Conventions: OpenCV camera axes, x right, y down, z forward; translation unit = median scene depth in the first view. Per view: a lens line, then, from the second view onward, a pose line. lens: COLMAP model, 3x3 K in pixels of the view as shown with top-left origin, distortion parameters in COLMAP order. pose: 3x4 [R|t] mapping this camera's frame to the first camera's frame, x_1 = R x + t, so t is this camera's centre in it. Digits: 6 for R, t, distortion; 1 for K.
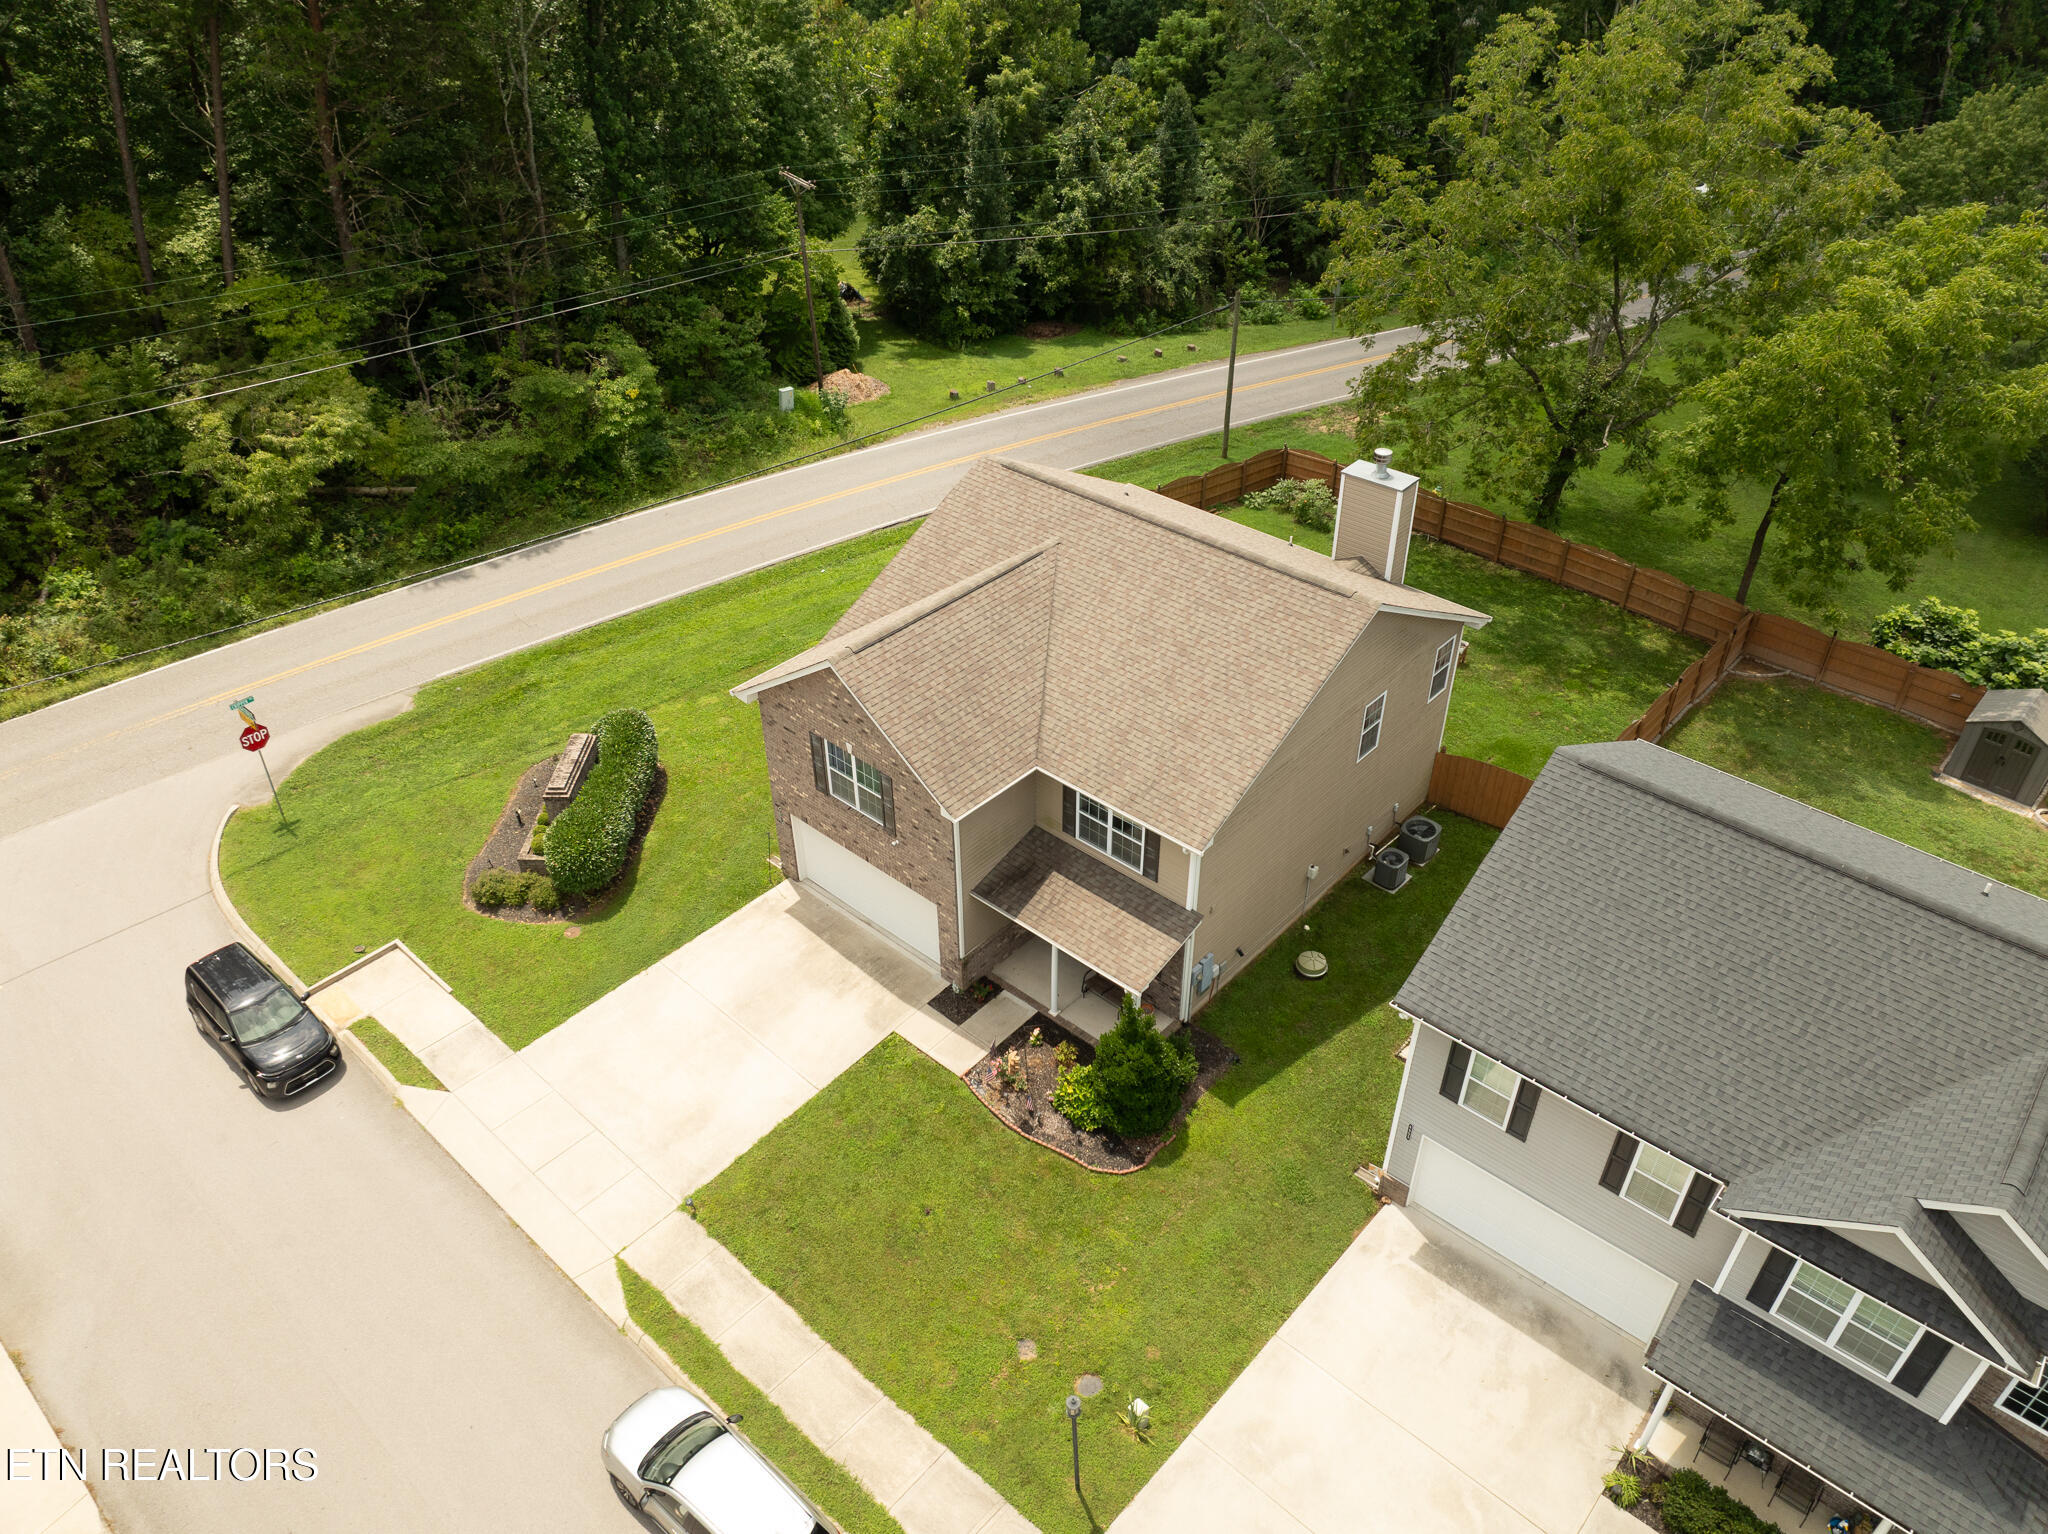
lens RADIAL K [[1452.2, 0, 1028.7], [0, 1452.2, 757.5], [0, 0, 1]] dist [-0.041810, -0.001971]
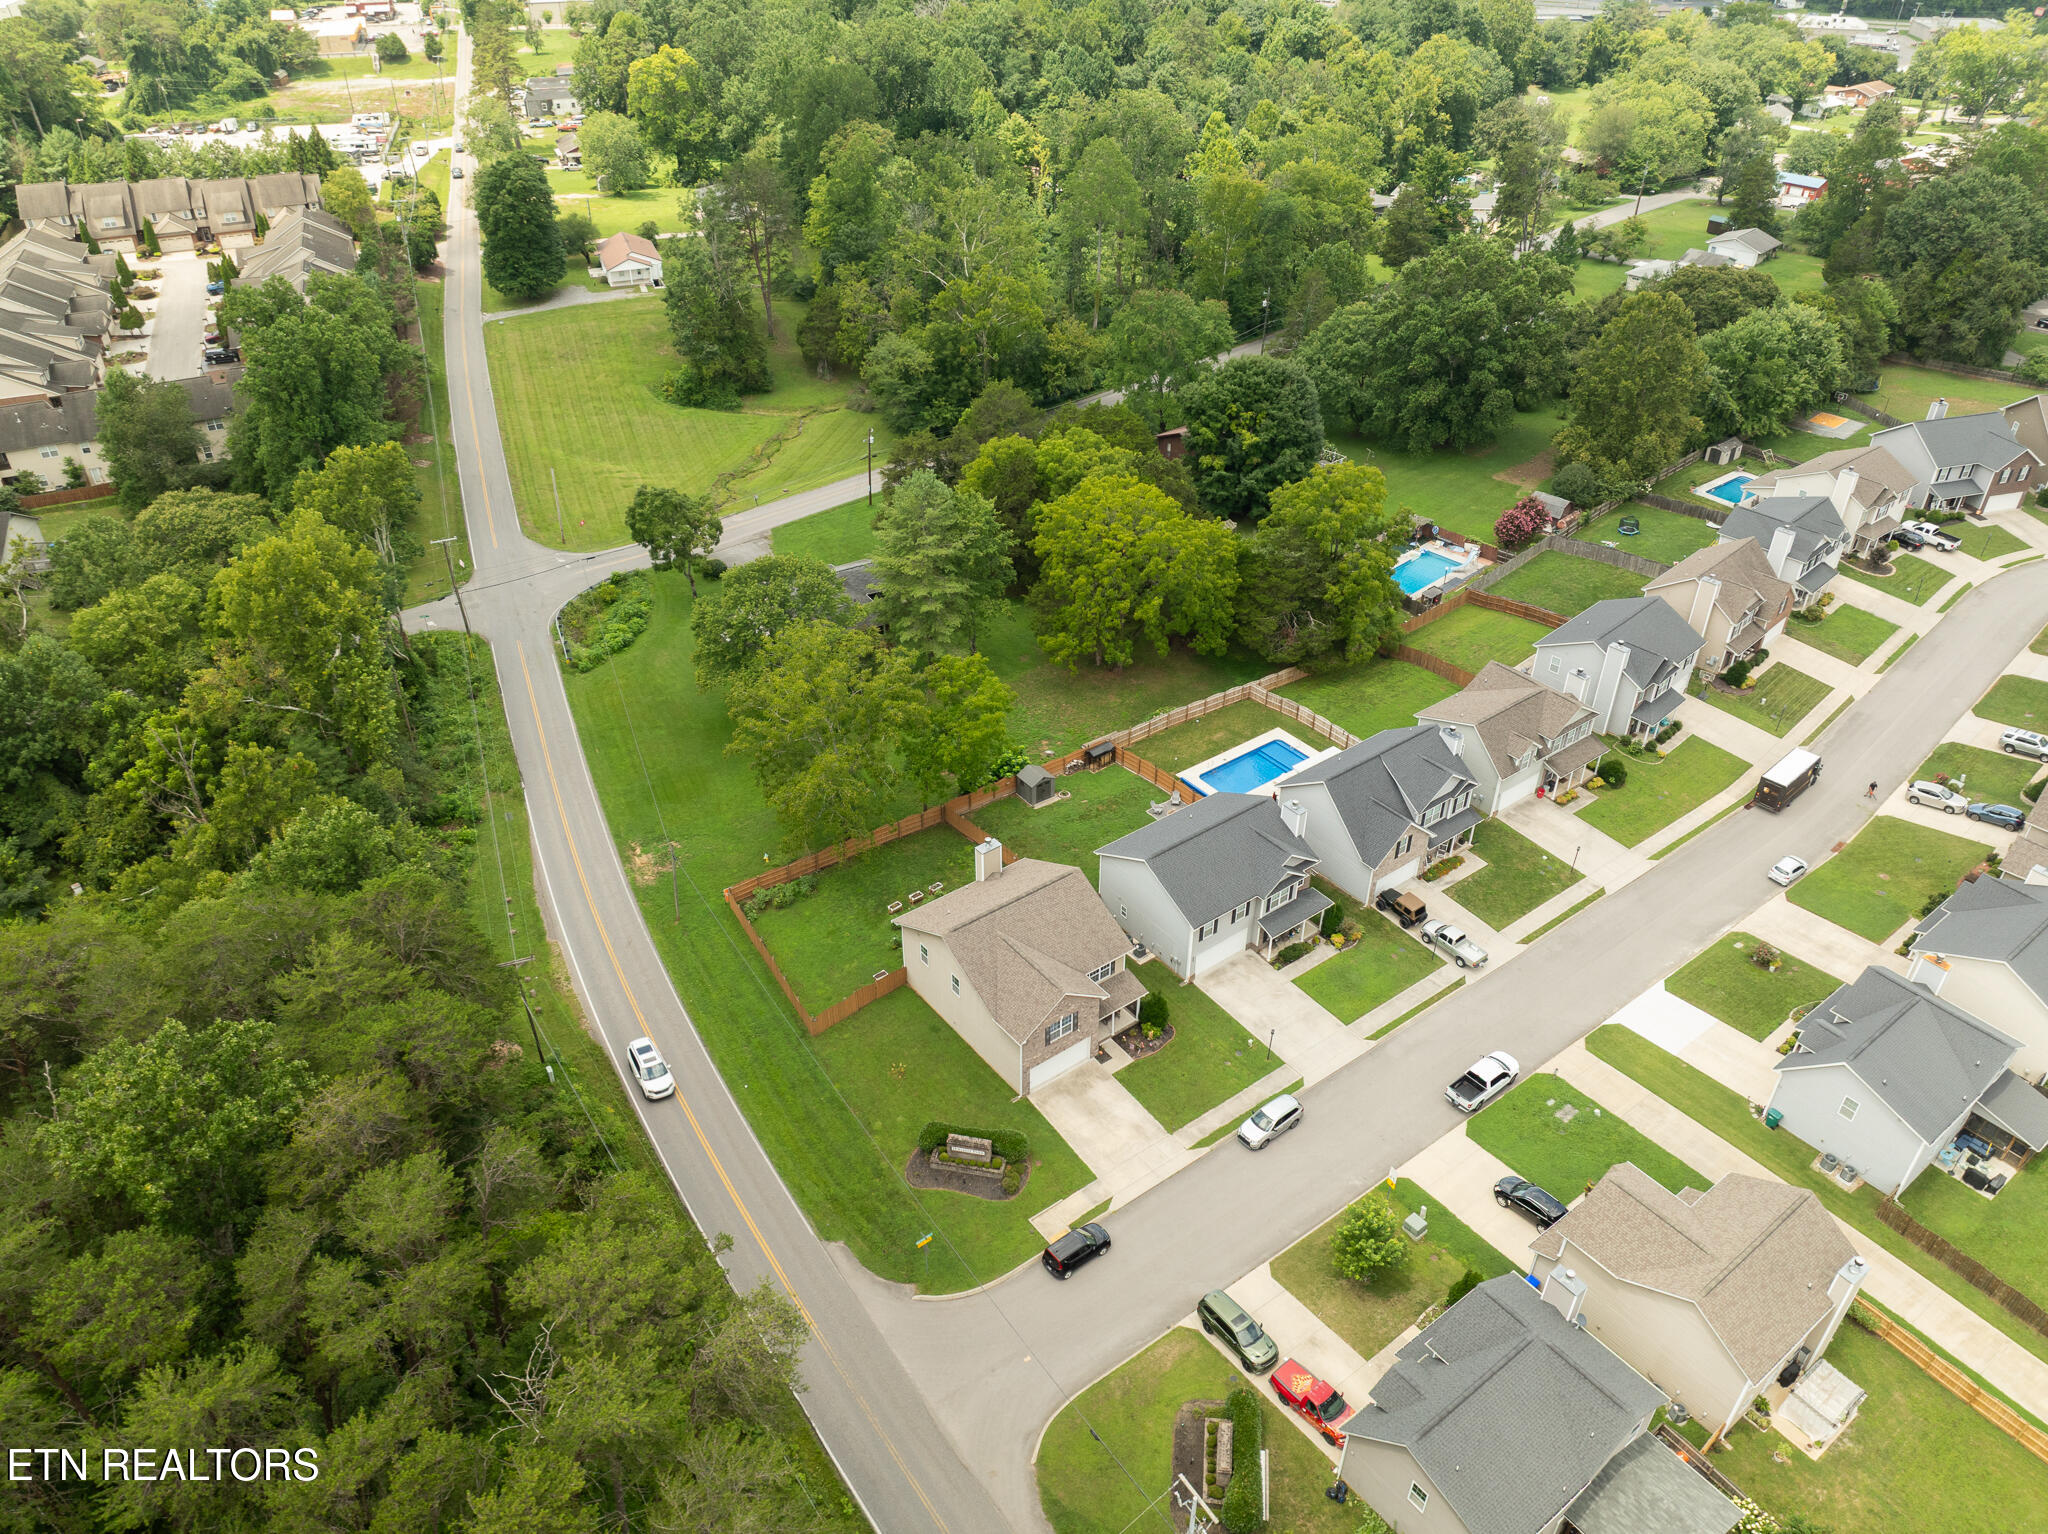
lens RADIAL K [[1436.6, 0, 1024.0], [0, 1436.6, 767.0], [0, 0, 1]] dist [-0.026953, -0.005692]
pose [[0.197540, -0.559500, 0.804946, -2.014681], [0.573323, 0.731990, 0.368092, -1.369586], [-0.795159, 0.388781, 0.465371, -0.441111]]
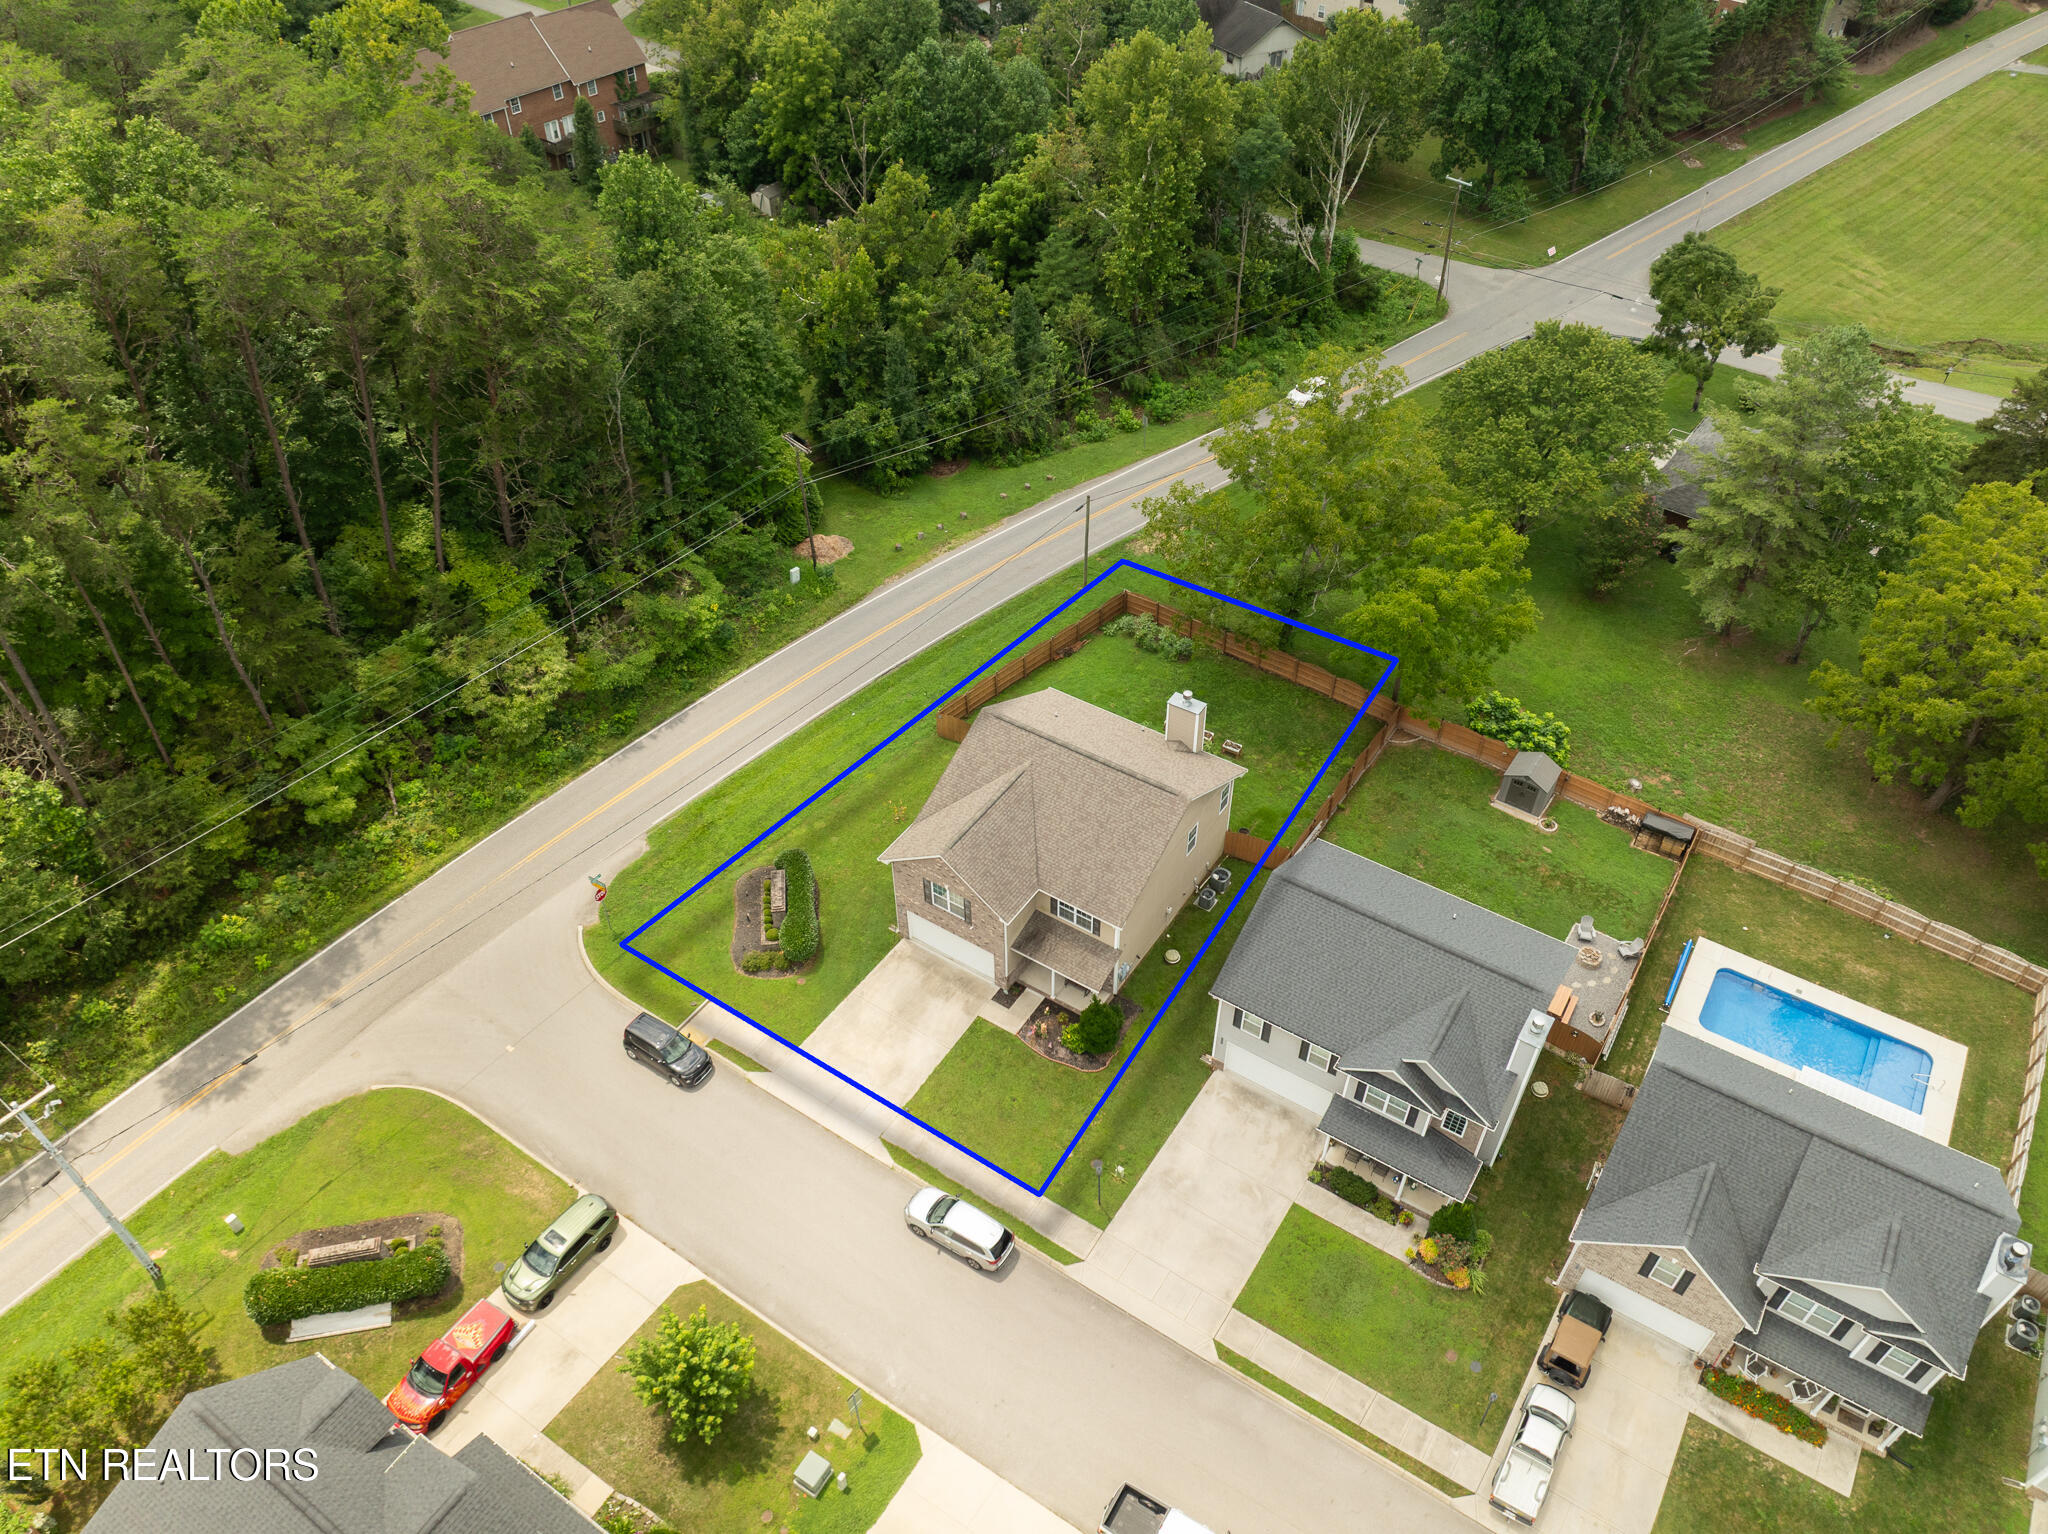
lens RADIAL K [[1436.6, 0, 1024.0], [0, 1436.6, 767.0], [0, 0, 1]] dist [-0.026953, -0.005692]
pose [[0.989350, -0.101839, 0.104000, -0.194124], [0.088571, 0.988186, 0.125076, -0.391008], [-0.115509, -0.114533, 0.986681, -0.939677]]
